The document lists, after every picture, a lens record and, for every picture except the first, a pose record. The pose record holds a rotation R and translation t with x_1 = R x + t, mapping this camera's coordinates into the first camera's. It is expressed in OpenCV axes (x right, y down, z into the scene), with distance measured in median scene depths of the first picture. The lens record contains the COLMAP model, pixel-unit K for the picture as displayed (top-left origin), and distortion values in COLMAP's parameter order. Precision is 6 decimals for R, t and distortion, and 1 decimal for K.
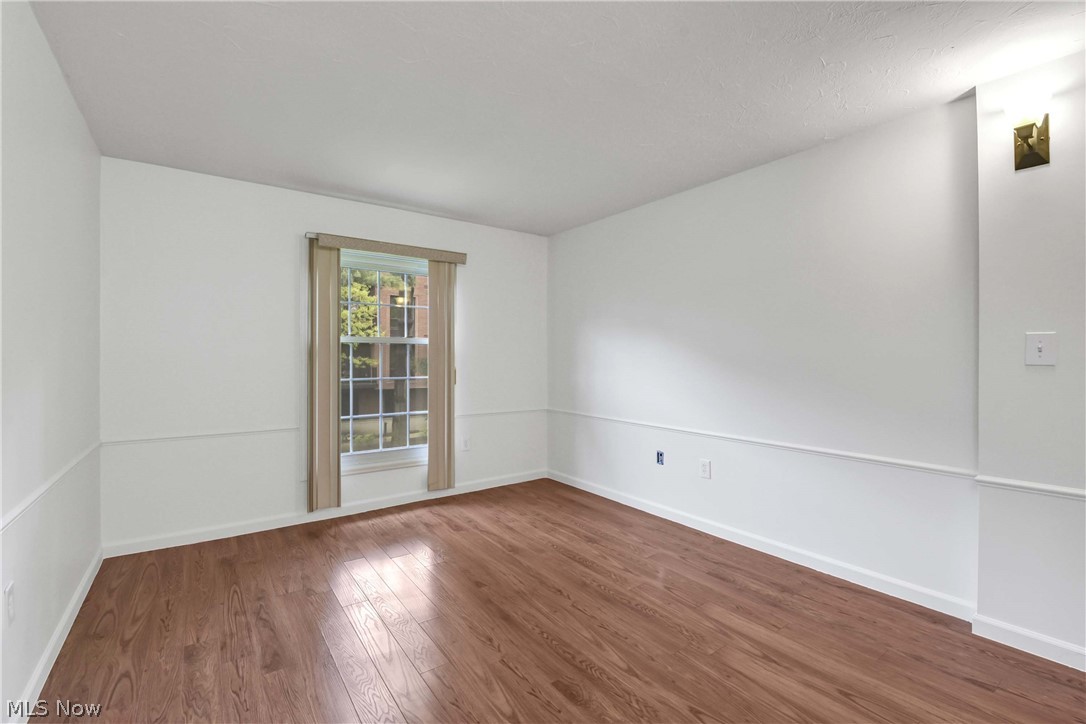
lens RADIAL K [[460.2, 0, 539.7], [0, 460.2, 357.4], [0, 0, 1]] dist [0.002419, -0.009548]
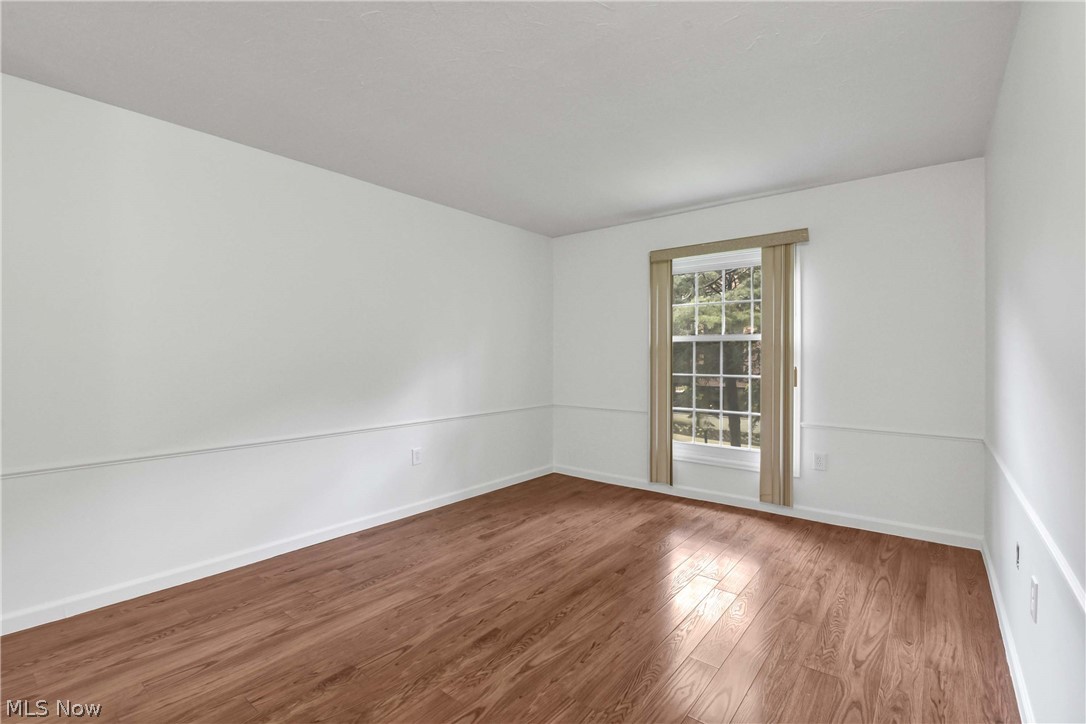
lens RADIAL K [[481.7, 0, 565.4], [0, 481.7, 354.9], [0, 0, 1]] dist [0.001158, -0.010443]
pose [[0.303127, -0.001192, -0.952949, 0.623705], [0.001319, 0.999999, -0.000832, 0.000432], [0.952949, -0.001005, 0.303129, 0.388220]]
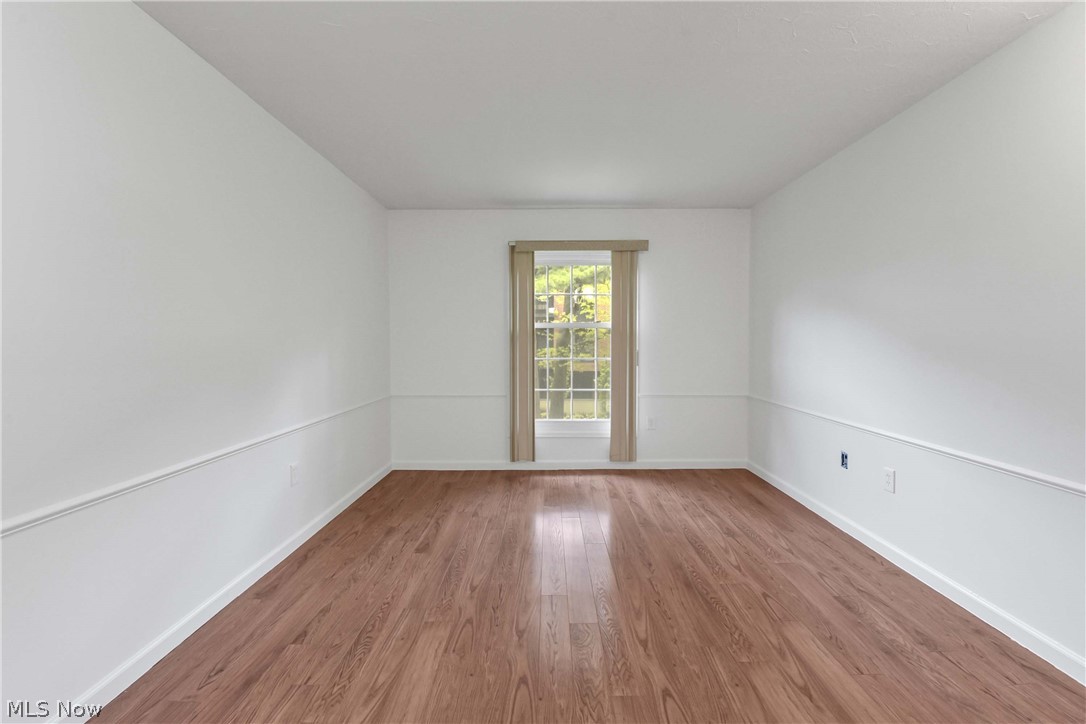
lens RADIAL K [[461.5, 0, 556.1], [0, 461.5, 352.6], [0, 0, 1]] dist [0.000197, -0.008052]
pose [[0.821276, 0.012346, -0.570398, 0.316236], [0.002760, 0.999668, 0.025612, 0.000713], [0.570524, -0.022609, 0.820969, 0.023877]]
